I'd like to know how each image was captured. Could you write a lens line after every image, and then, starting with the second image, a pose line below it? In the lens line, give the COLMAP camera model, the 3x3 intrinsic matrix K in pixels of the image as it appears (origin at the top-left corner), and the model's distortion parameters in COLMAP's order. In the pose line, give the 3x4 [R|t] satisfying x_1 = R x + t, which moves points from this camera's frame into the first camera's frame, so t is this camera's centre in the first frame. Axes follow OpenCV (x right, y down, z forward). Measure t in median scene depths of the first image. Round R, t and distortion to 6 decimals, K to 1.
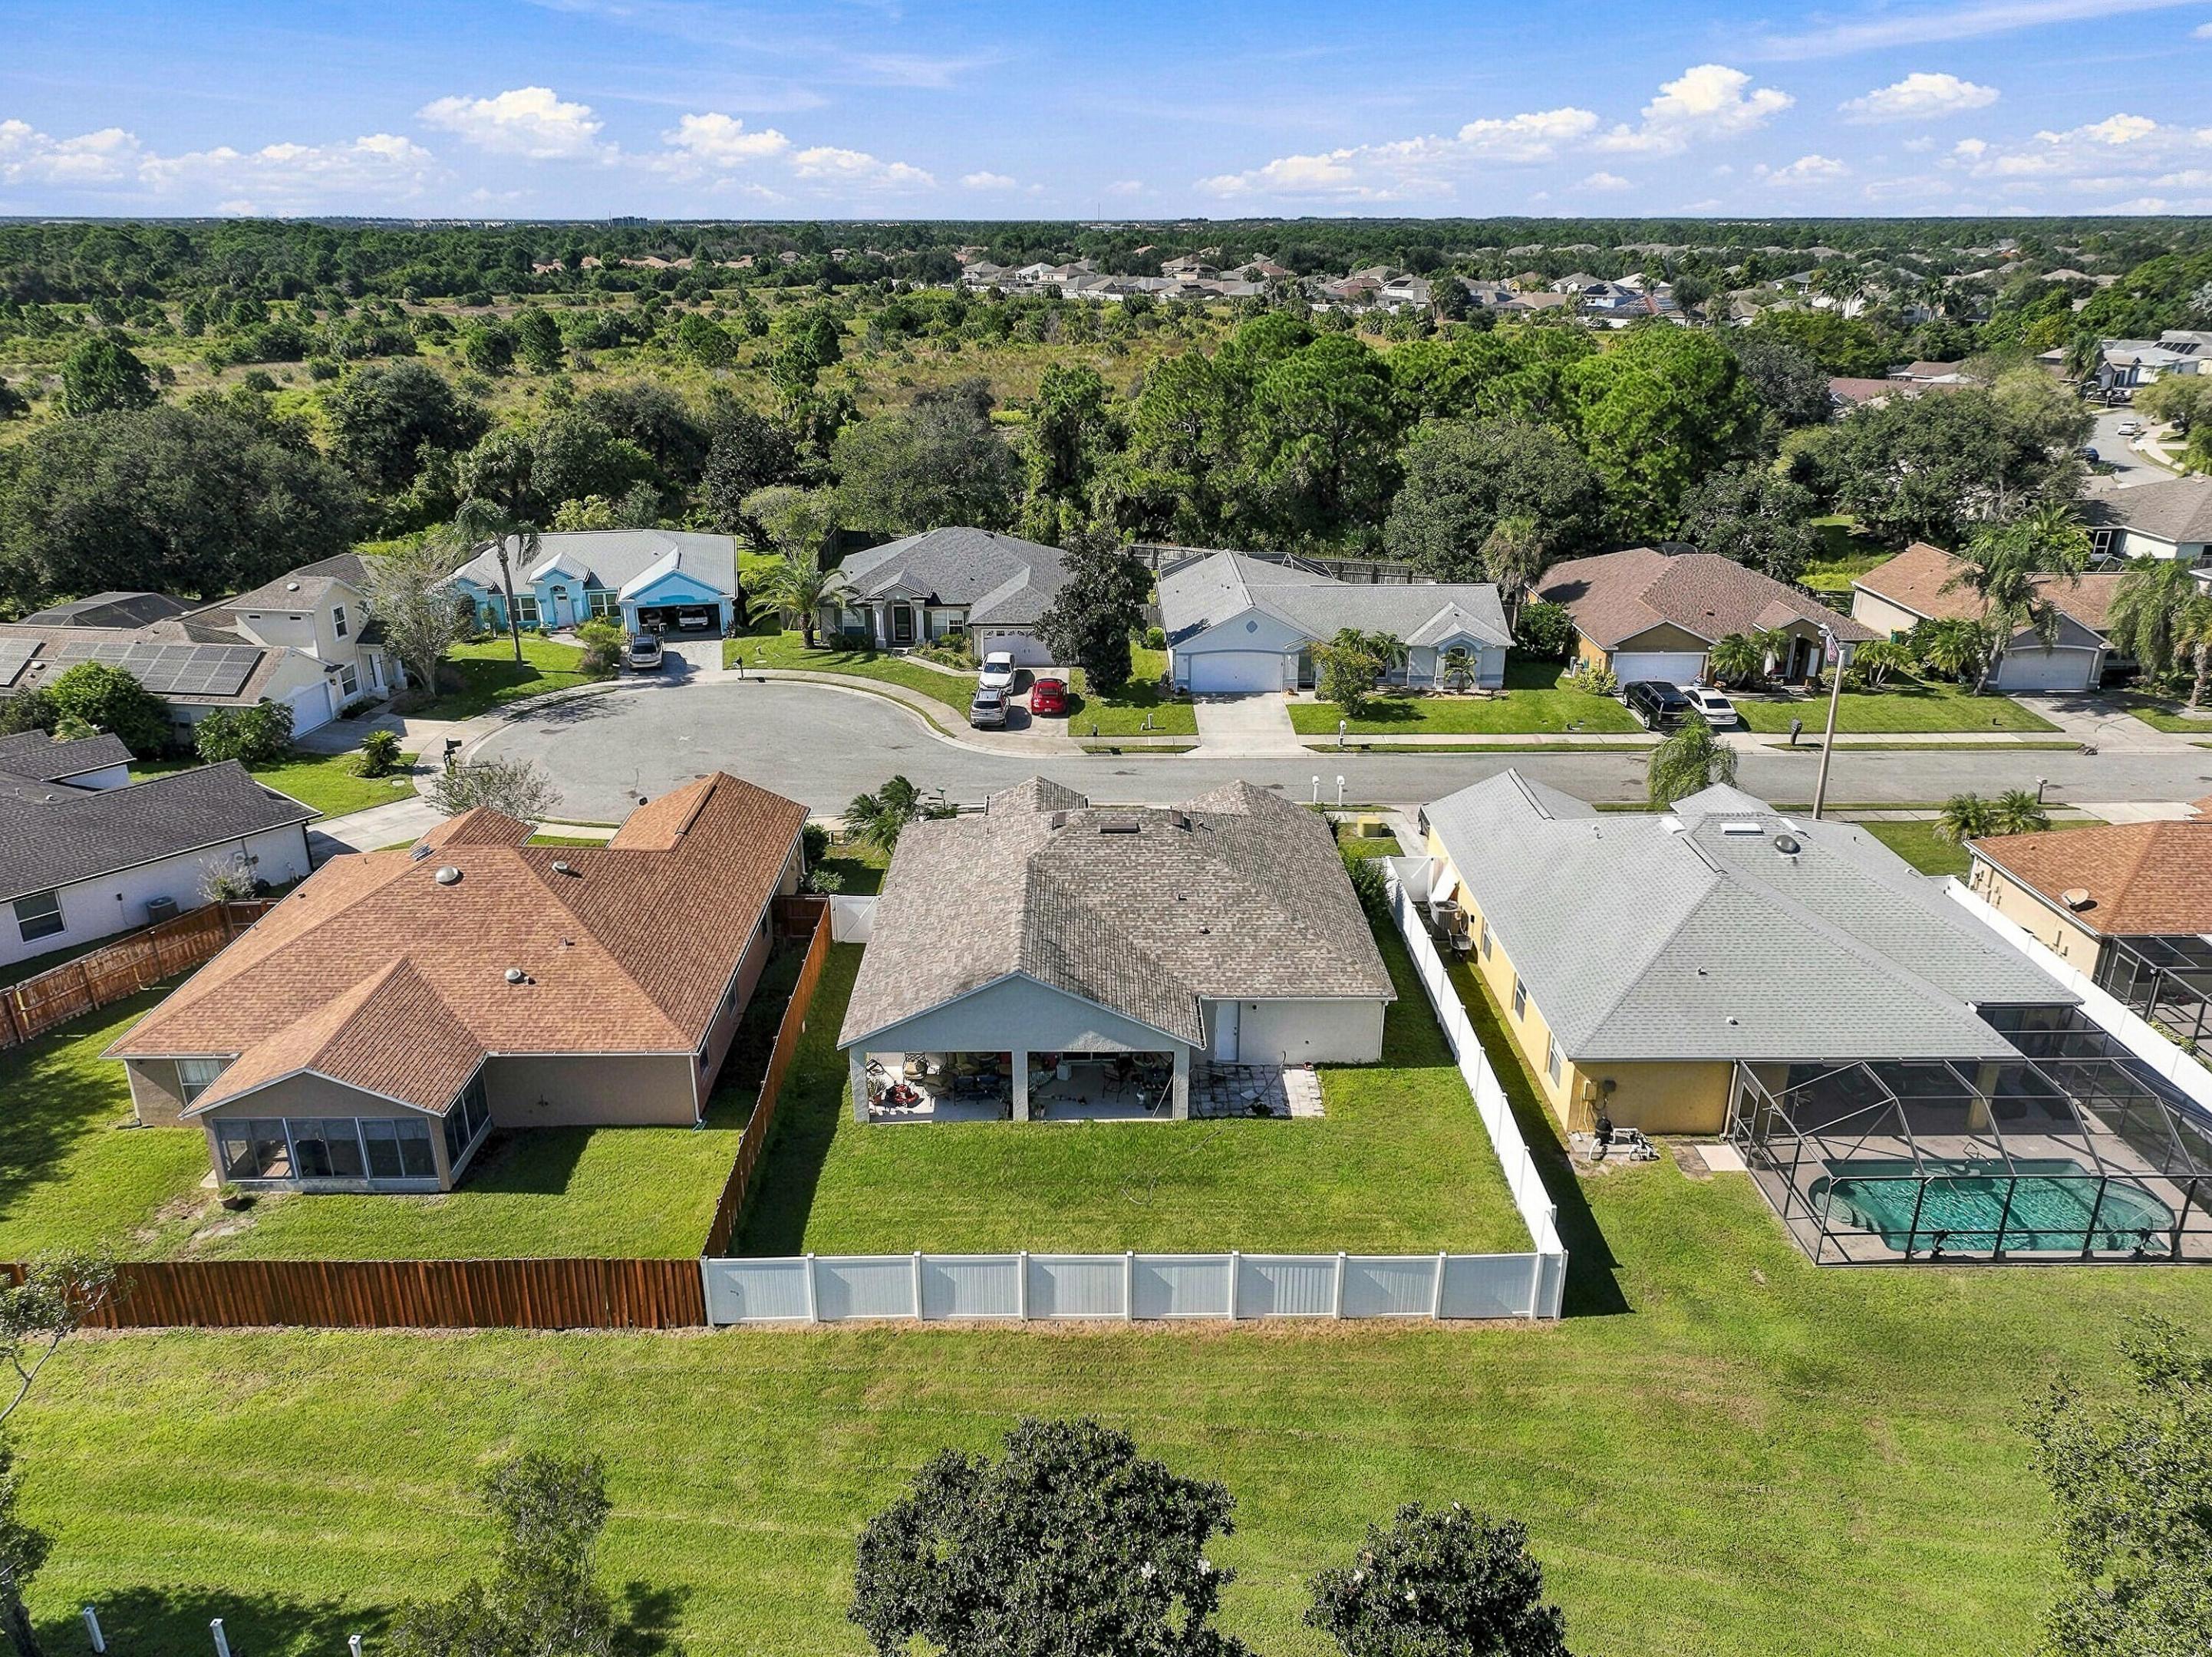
lens RADIAL K [[1560.0, 0, 1104.8], [0, 1560.0, 821.3], [0, 0, 1]] dist [0.001644, 0.012221]
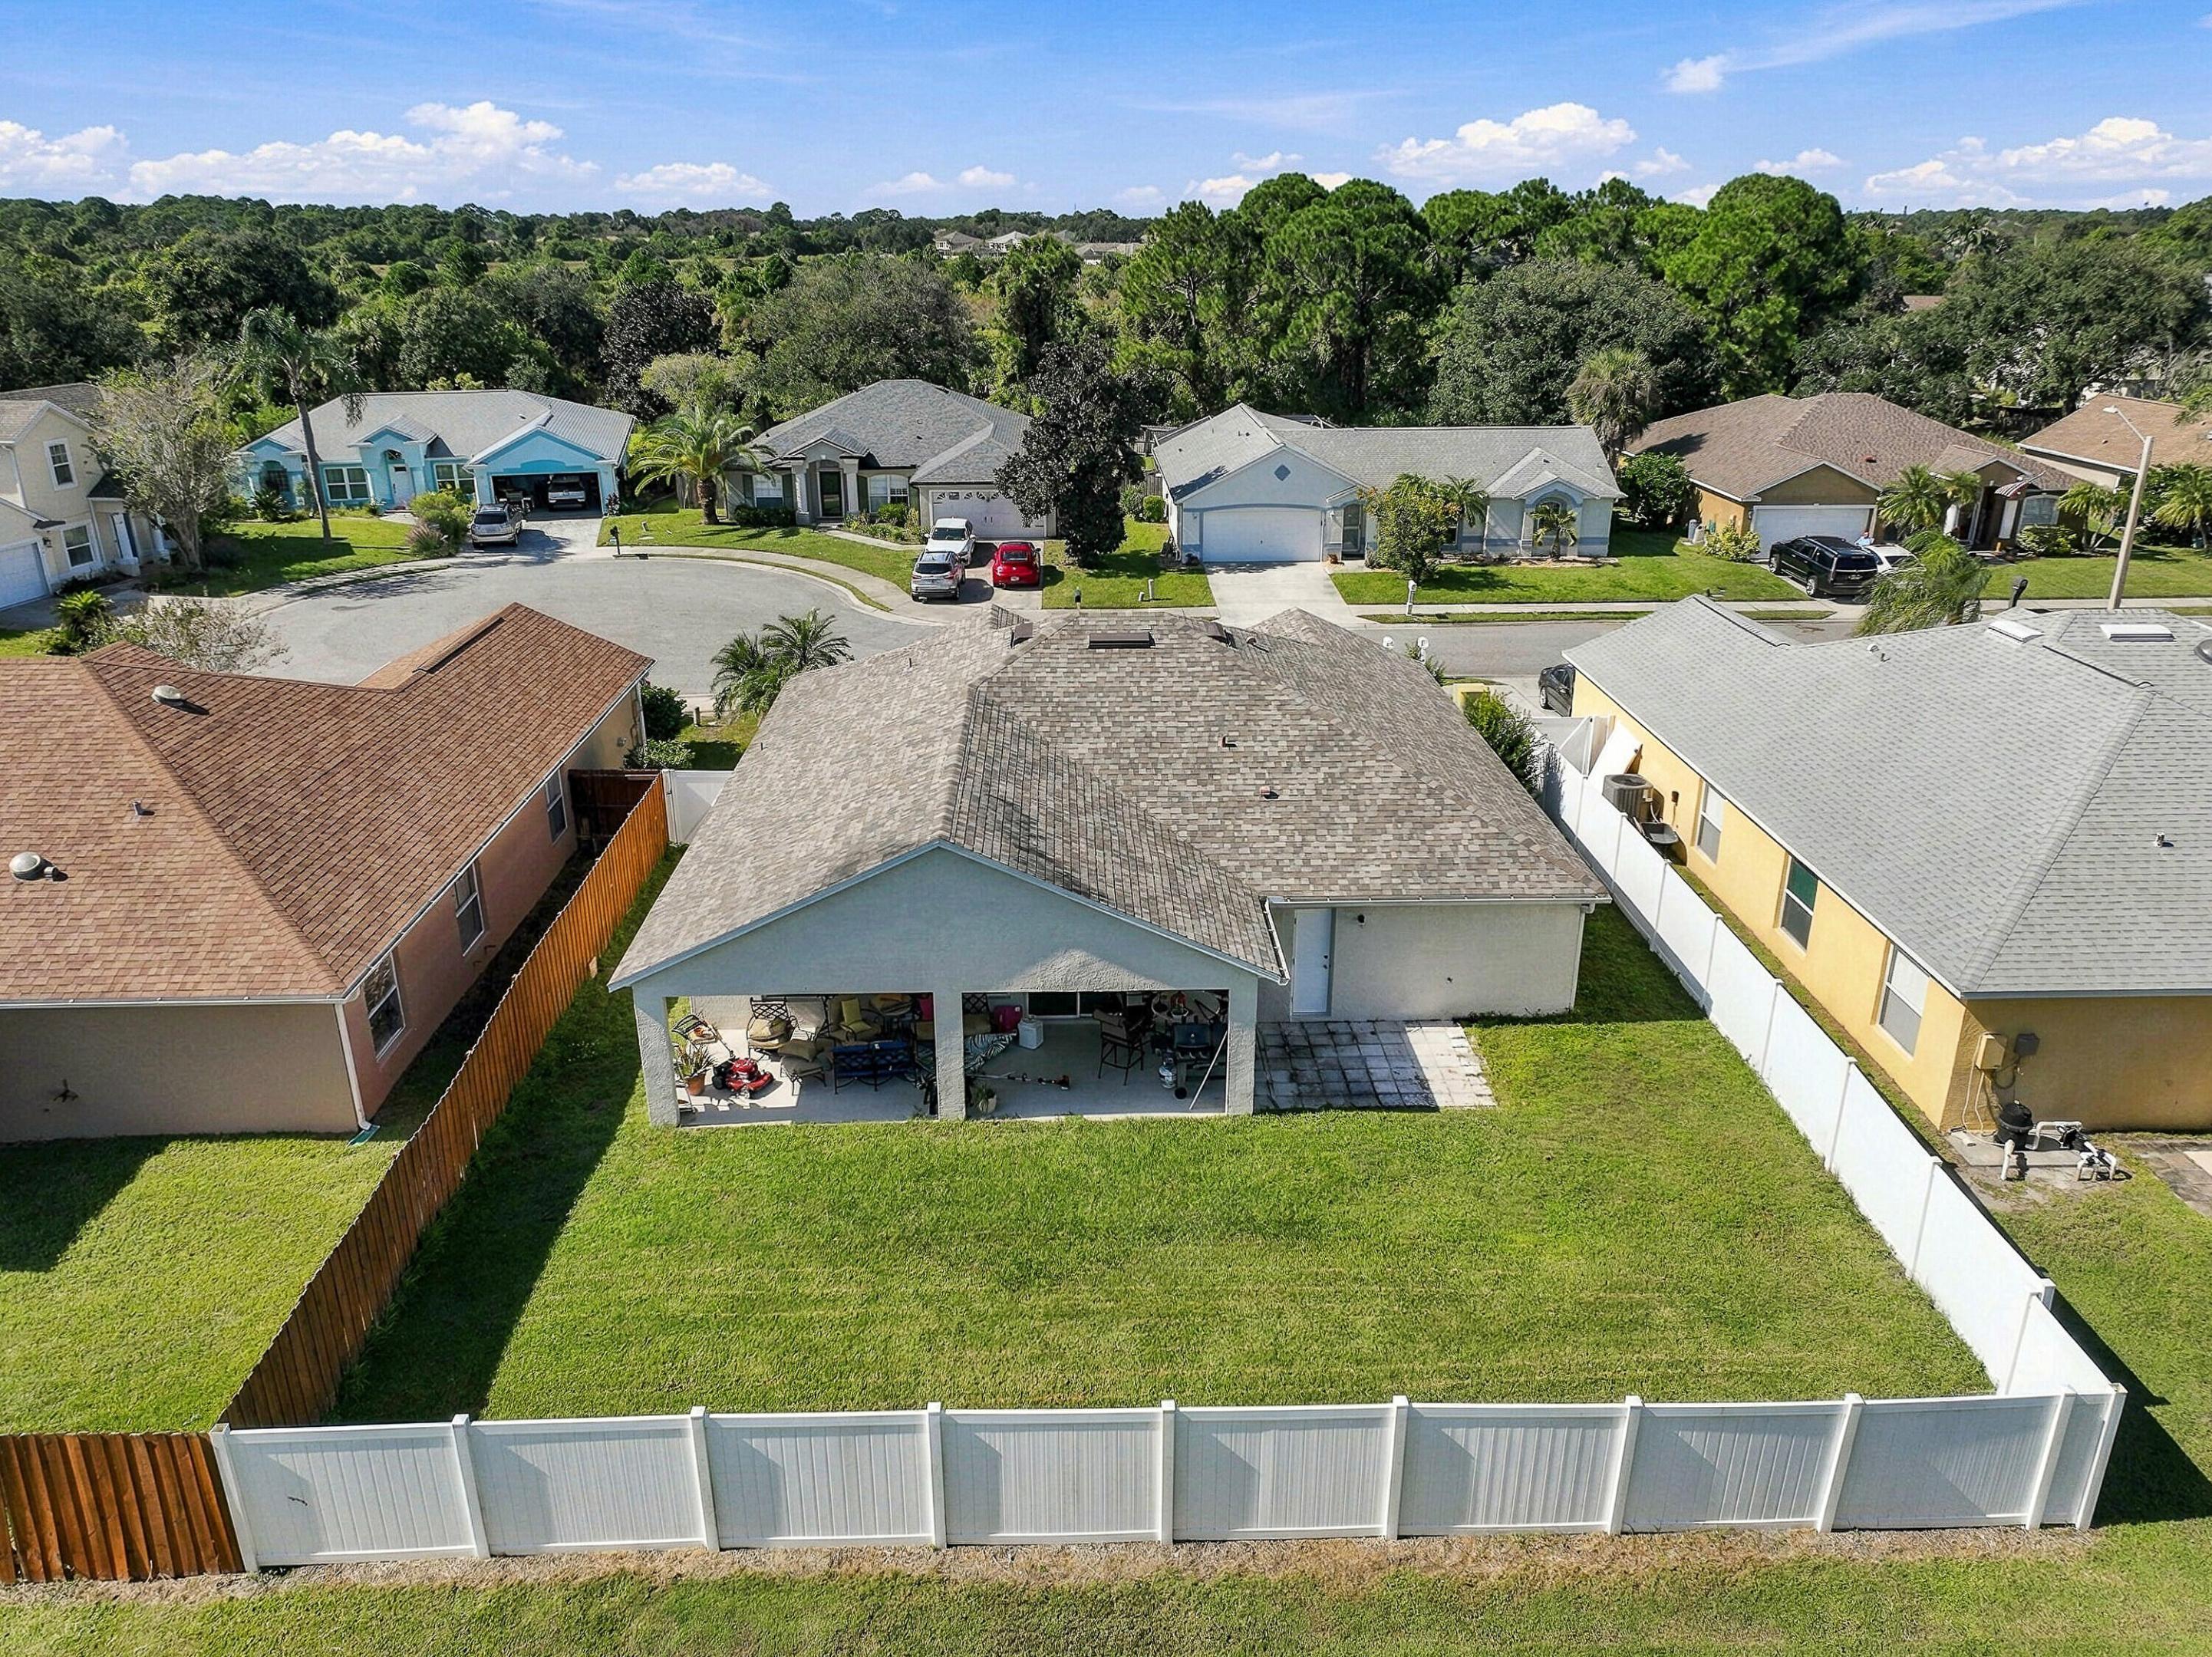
lens RADIAL K [[1560.0, 0, 1104.8], [0, 1560.0, 821.3], [0, 0, 1]] dist [0.001644, 0.012221]
pose [[0.999895, -0.008220, 0.011928, -0.003065], [0.008281, 0.999953, -0.005087, 0.051224], [-0.011885, 0.005185, 0.999916, 0.254746]]
